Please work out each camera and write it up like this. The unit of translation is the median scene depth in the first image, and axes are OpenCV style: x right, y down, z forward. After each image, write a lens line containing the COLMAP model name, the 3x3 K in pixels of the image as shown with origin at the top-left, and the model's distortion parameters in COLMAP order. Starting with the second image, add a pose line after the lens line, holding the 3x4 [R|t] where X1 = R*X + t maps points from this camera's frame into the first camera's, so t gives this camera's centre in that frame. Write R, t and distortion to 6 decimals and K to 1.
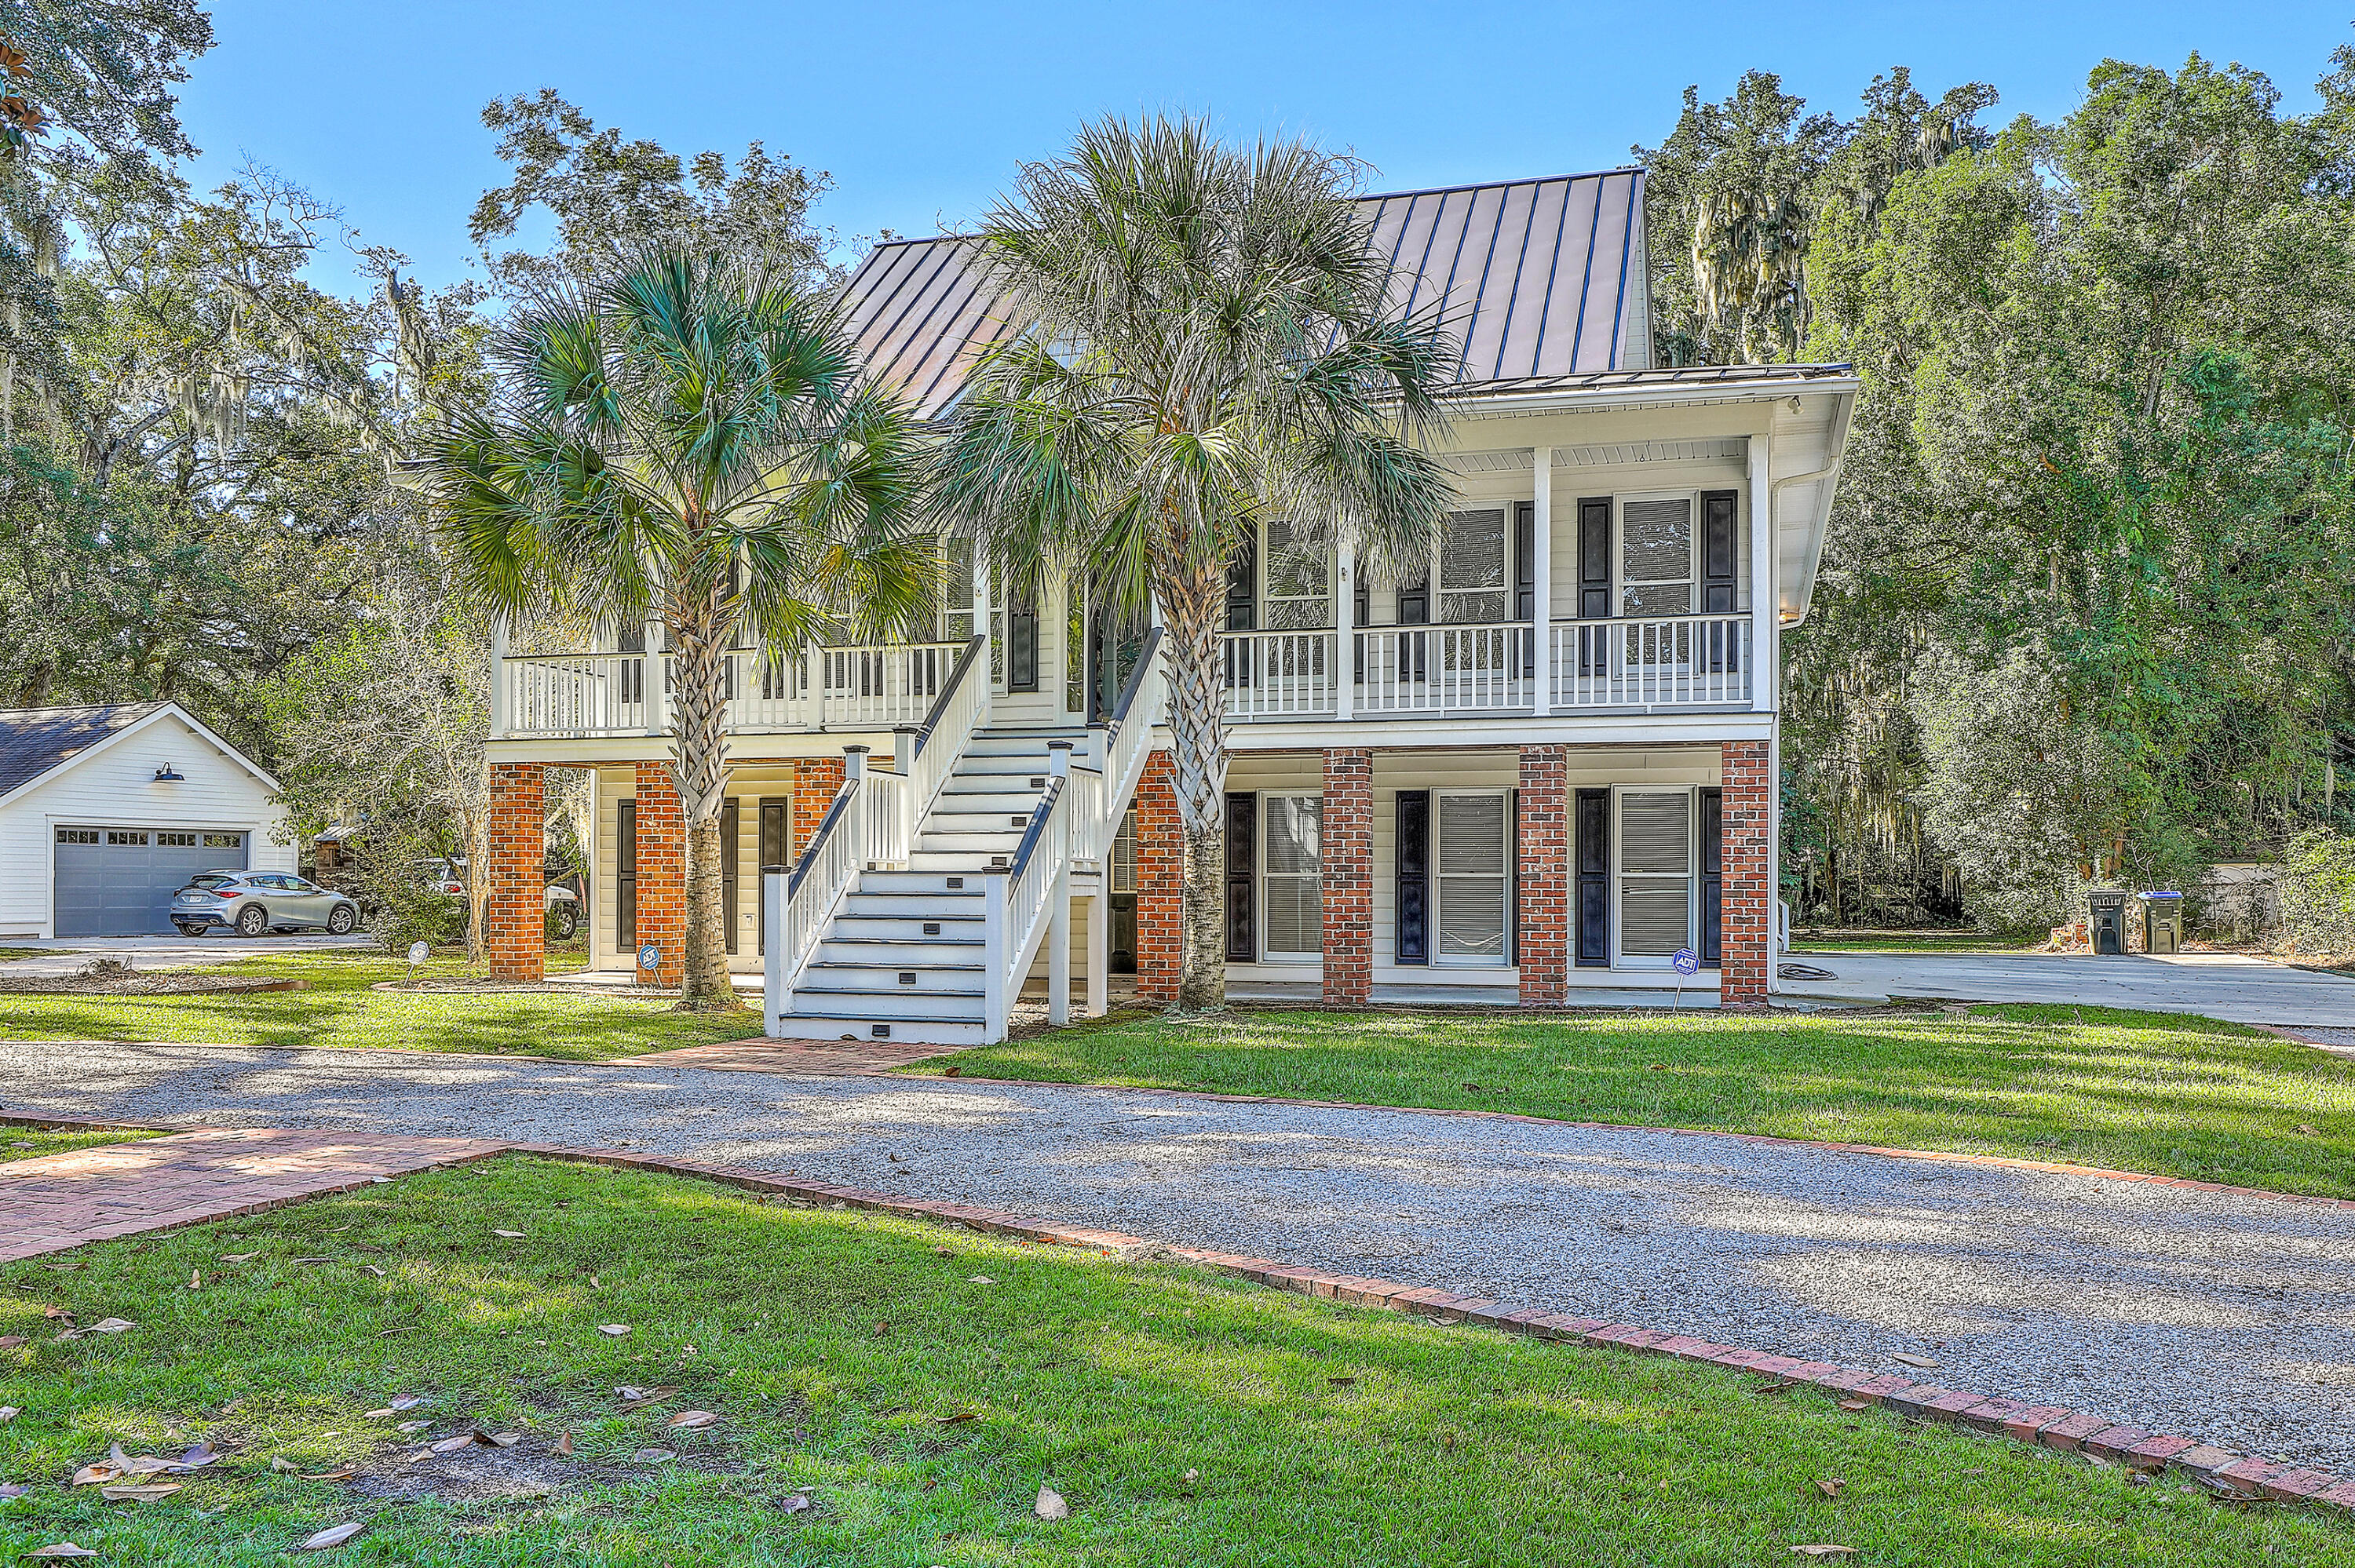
lens RADIAL K [[1923.6, 0, 1224.8], [0, 1923.6, 880.6], [0, 0, 1]] dist [-0.001835, -0.000790]
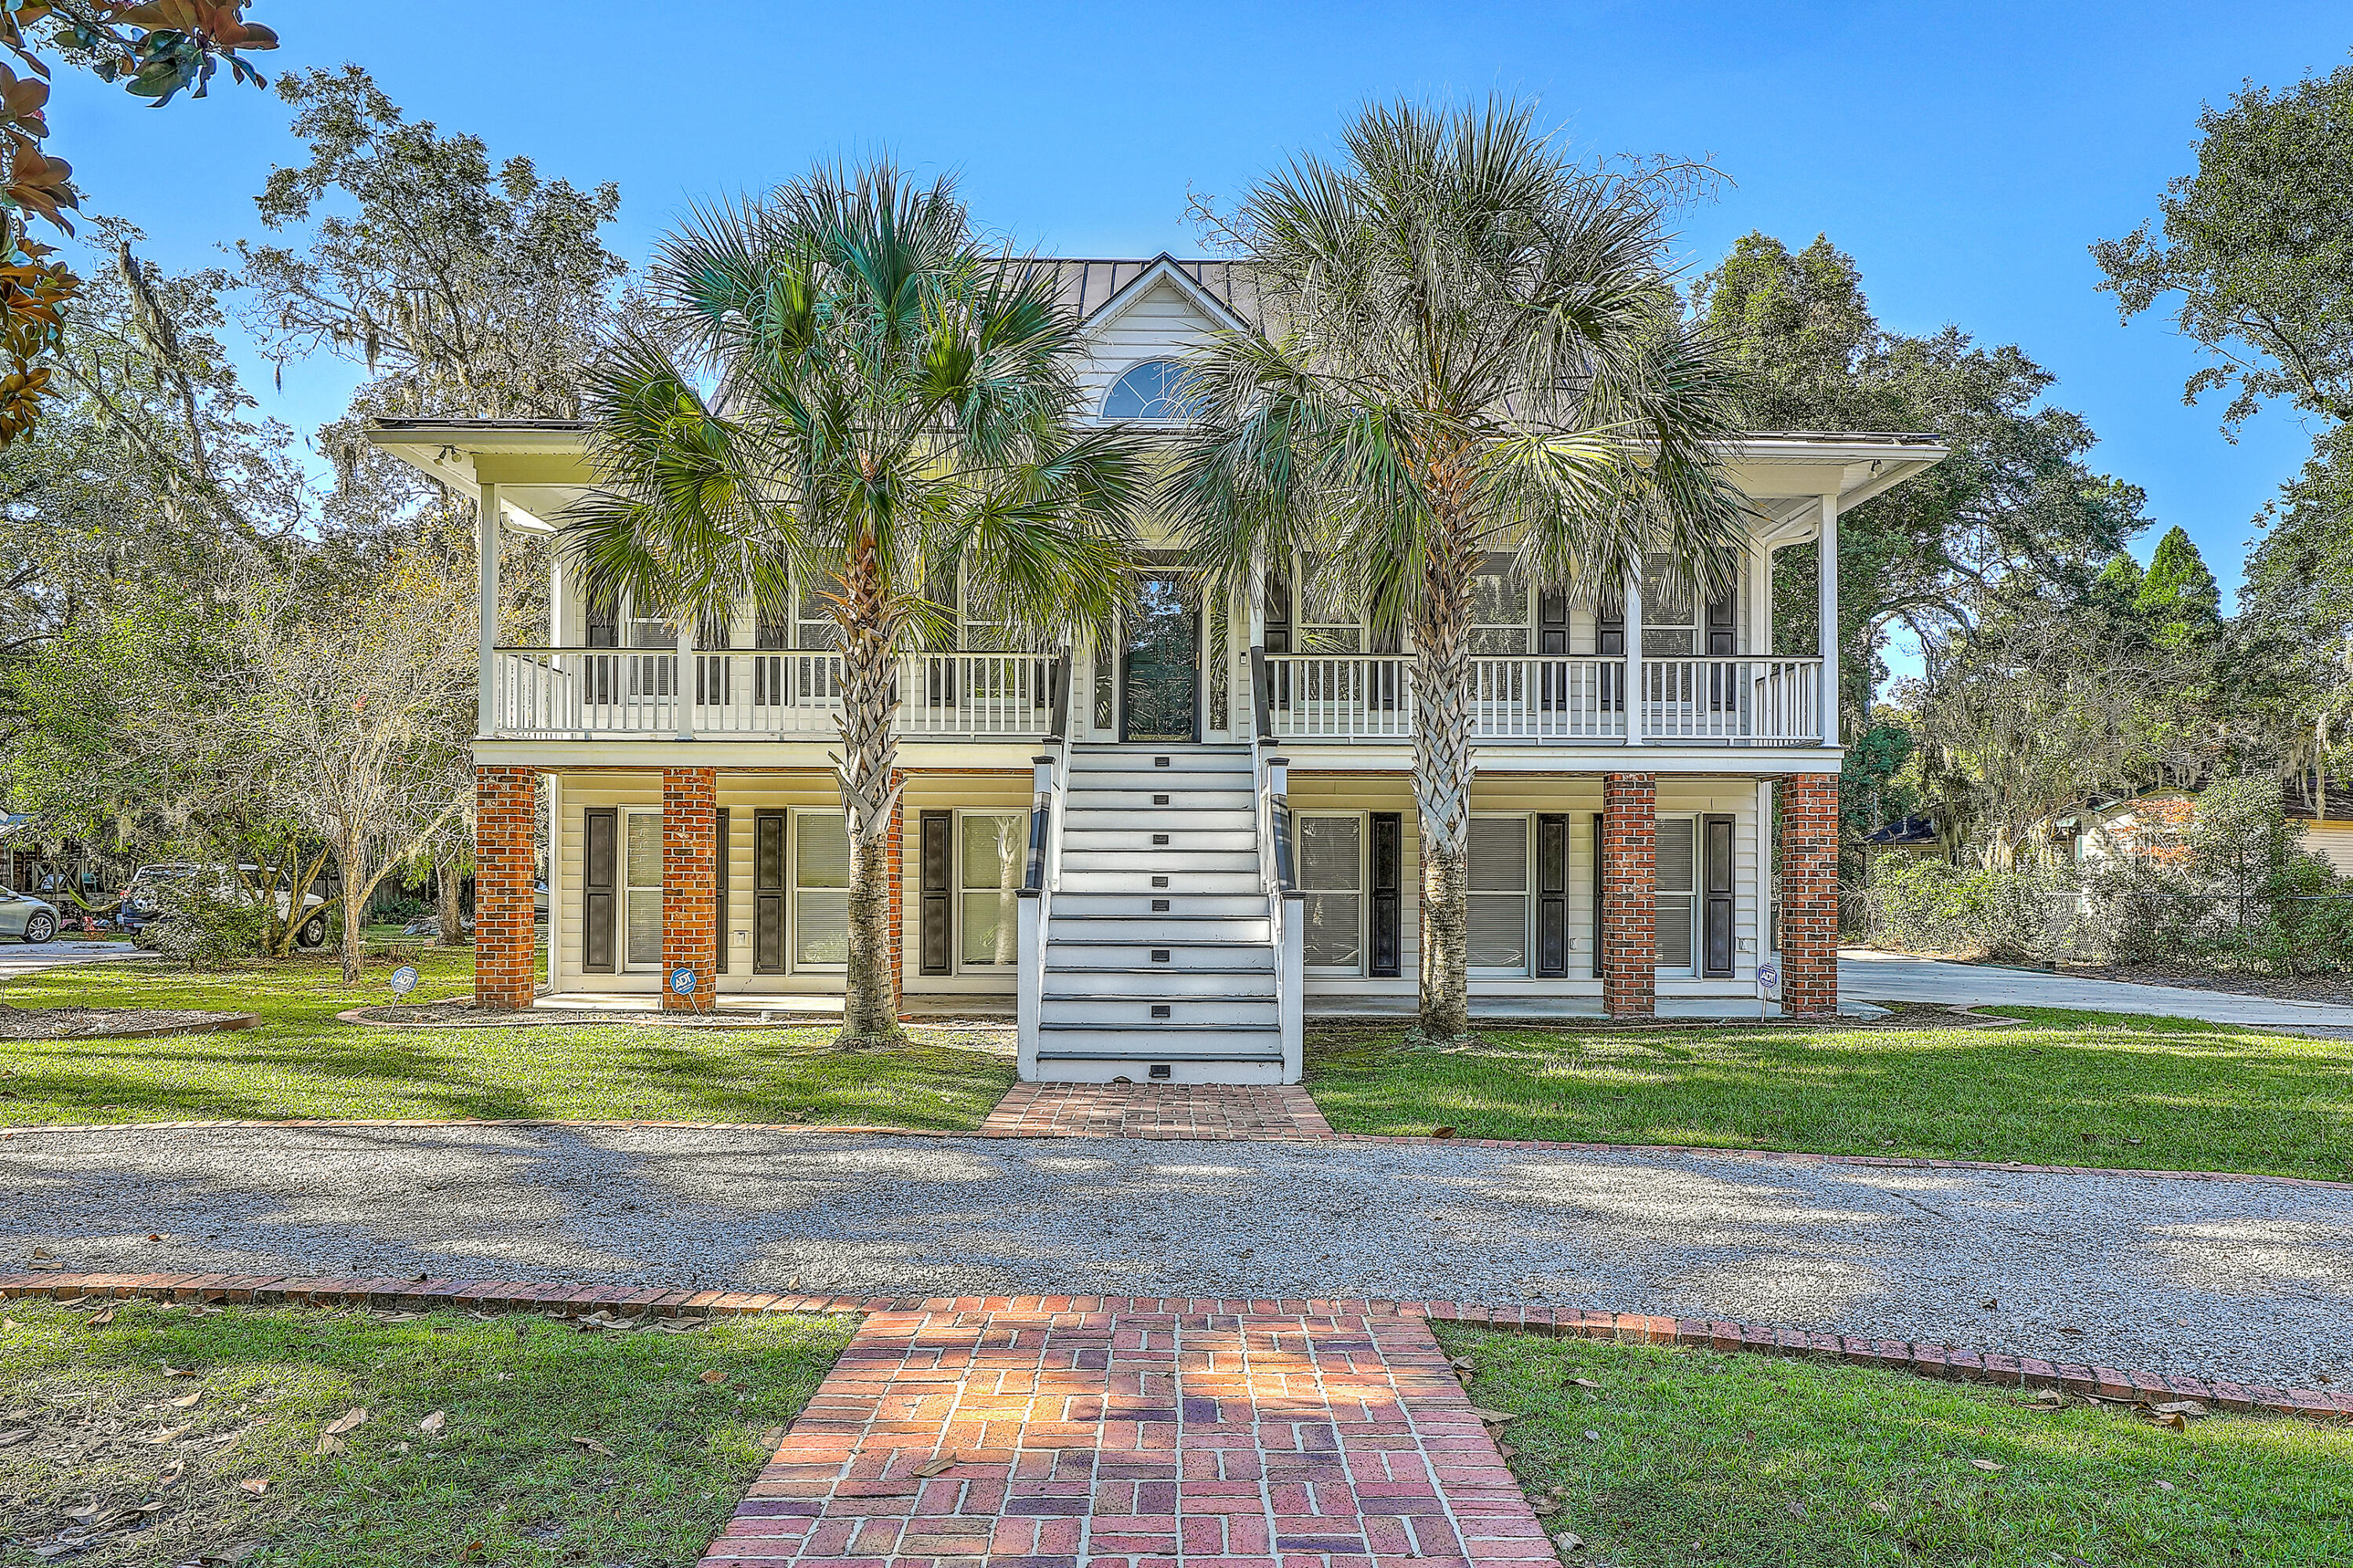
lens RADIAL K [[1588.0, 0, 1219.0], [0, 1588.0, 854.5], [0, 0, 1]] dist [-0.029134, 0.028459]
pose [[0.957057, 0.008105, 0.289785, -0.280440], [-0.003440, 0.999856, -0.016603, -0.009117], [-0.289878, 0.014893, 0.956948, 0.207426]]
